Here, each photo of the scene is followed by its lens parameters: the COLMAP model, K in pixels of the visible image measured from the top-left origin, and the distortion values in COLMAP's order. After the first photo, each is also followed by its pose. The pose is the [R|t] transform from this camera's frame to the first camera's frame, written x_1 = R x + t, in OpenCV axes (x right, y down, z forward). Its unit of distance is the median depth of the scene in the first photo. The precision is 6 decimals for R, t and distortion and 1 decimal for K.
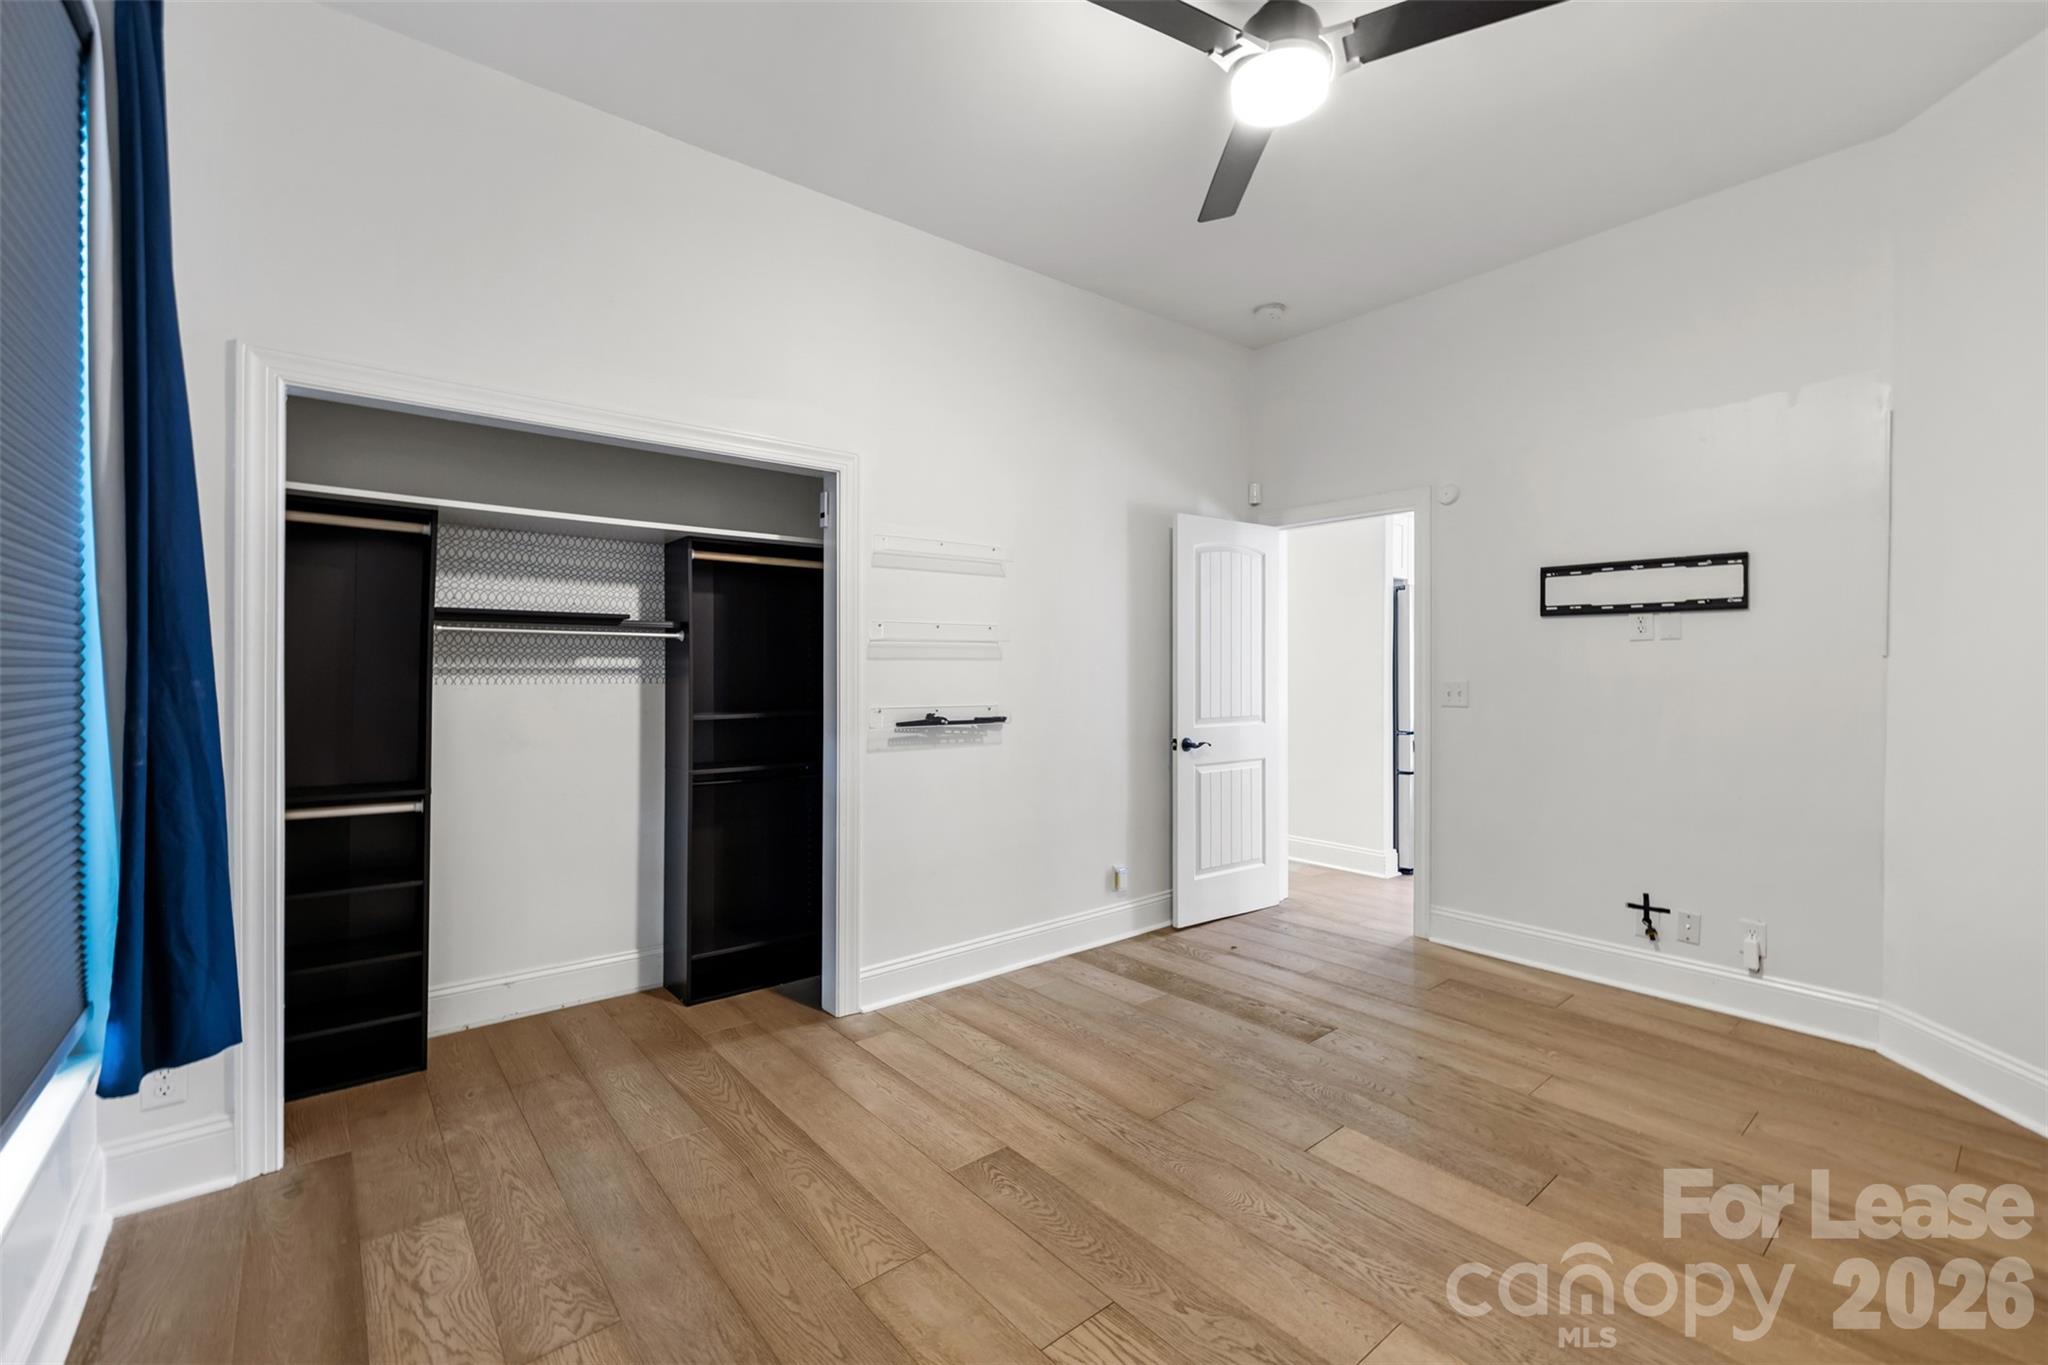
lens RADIAL K [[866.6, 0, 1024.8], [0, 866.6, 674.3], [0, 0, 1]] dist [-0.001767, -0.000370]
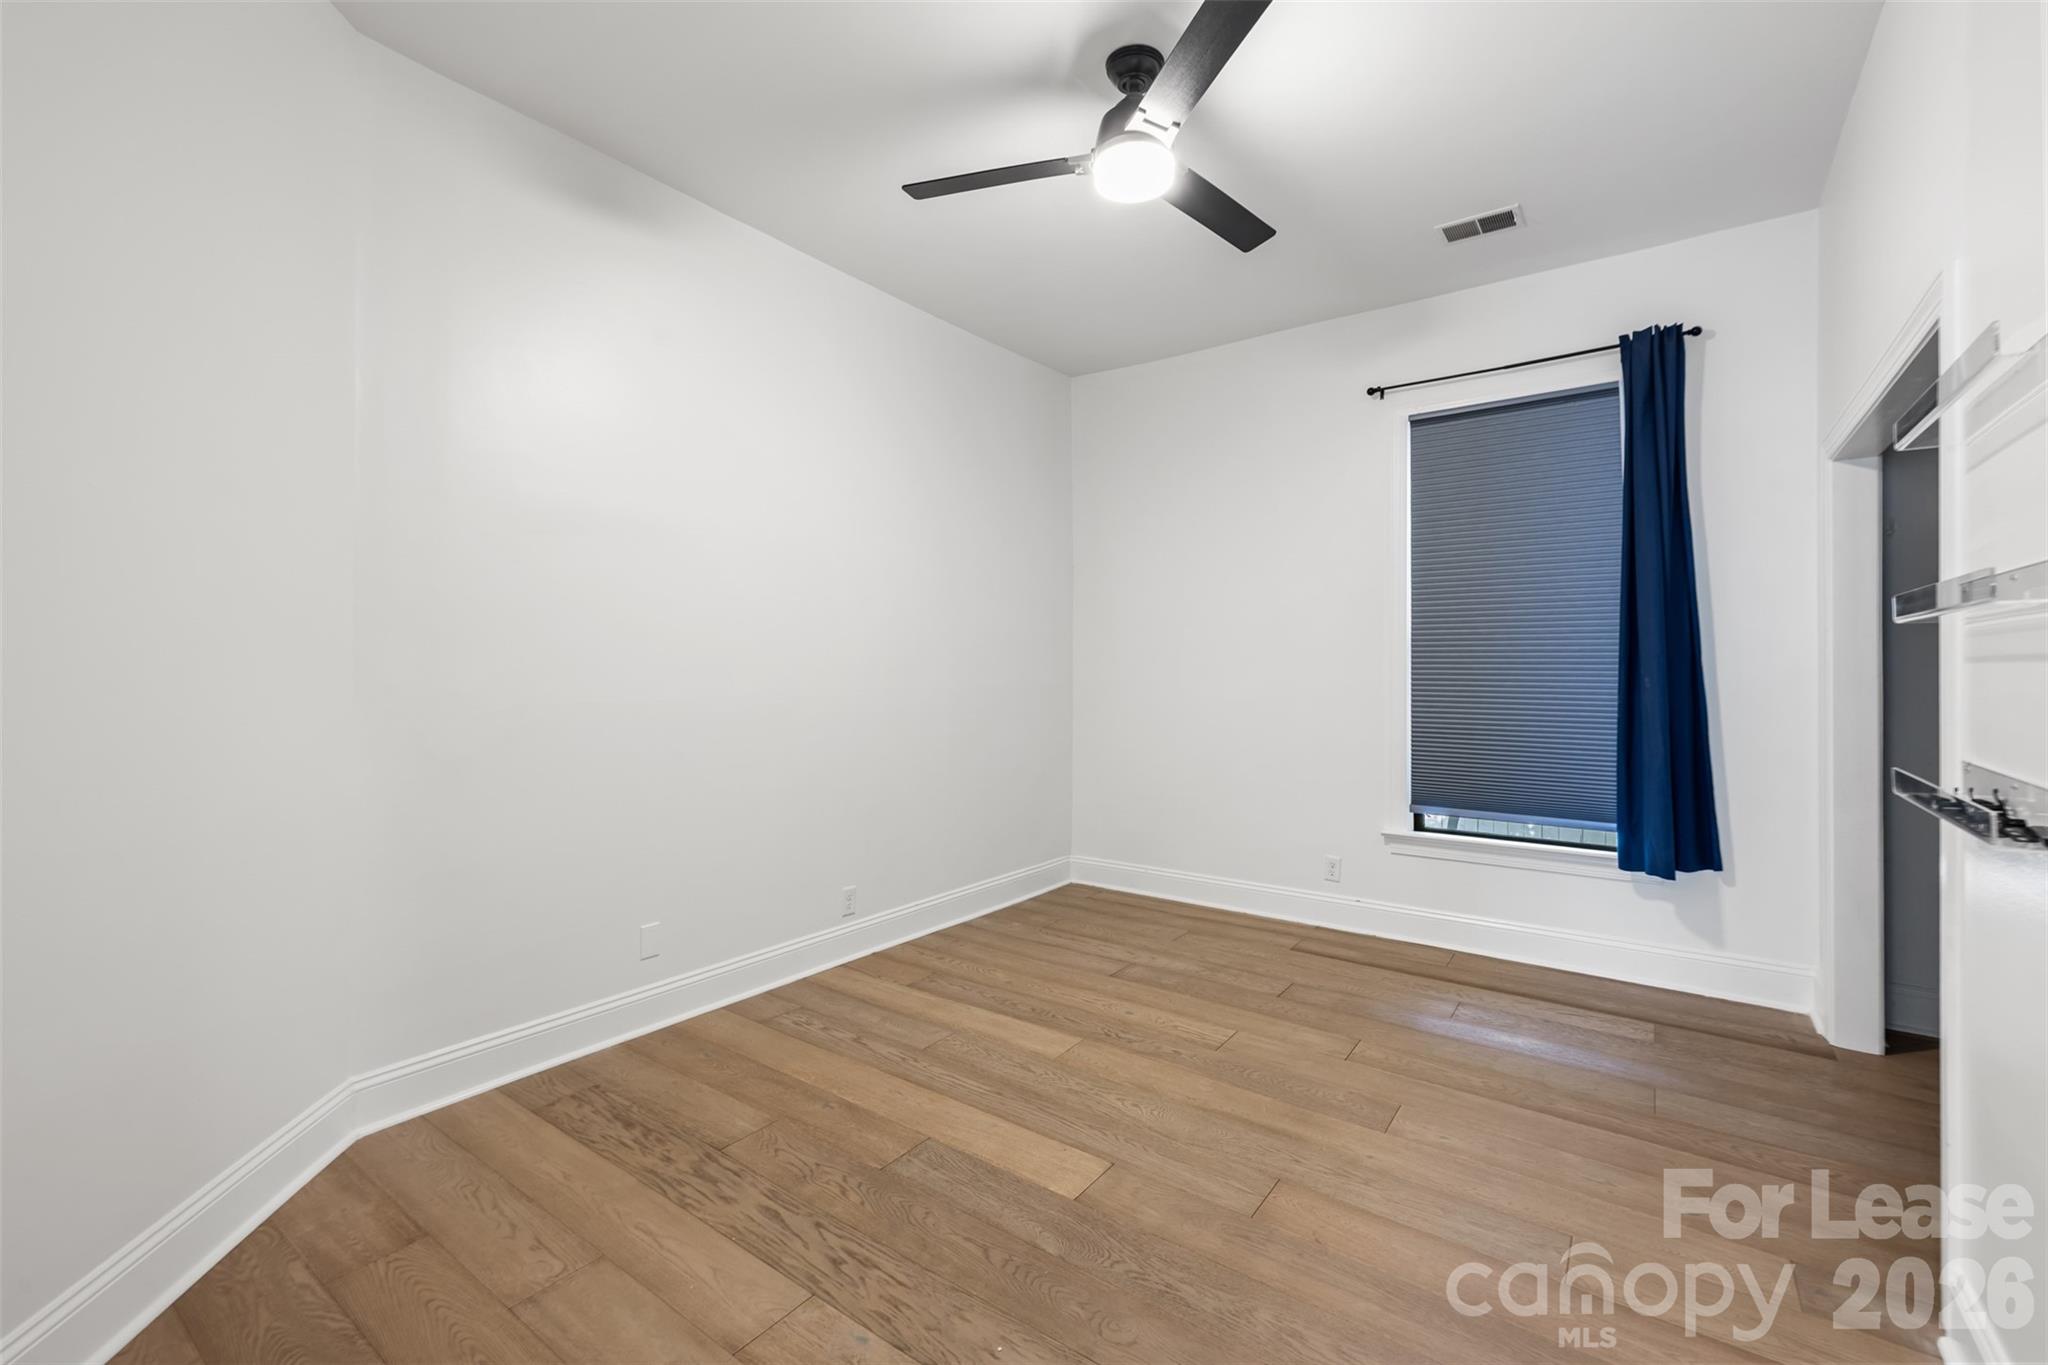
lens RADIAL K [[866.6, 0, 1023.6], [0, 866.6, 670.3], [0, 0, 1]] dist [-0.001767, -0.000370]
pose [[-0.969779, 0.000922, -0.243981, 0.685298], [-0.002356, 0.999911, 0.013144, -0.025646], [0.243972, 0.013322, -0.969691, 1.987042]]
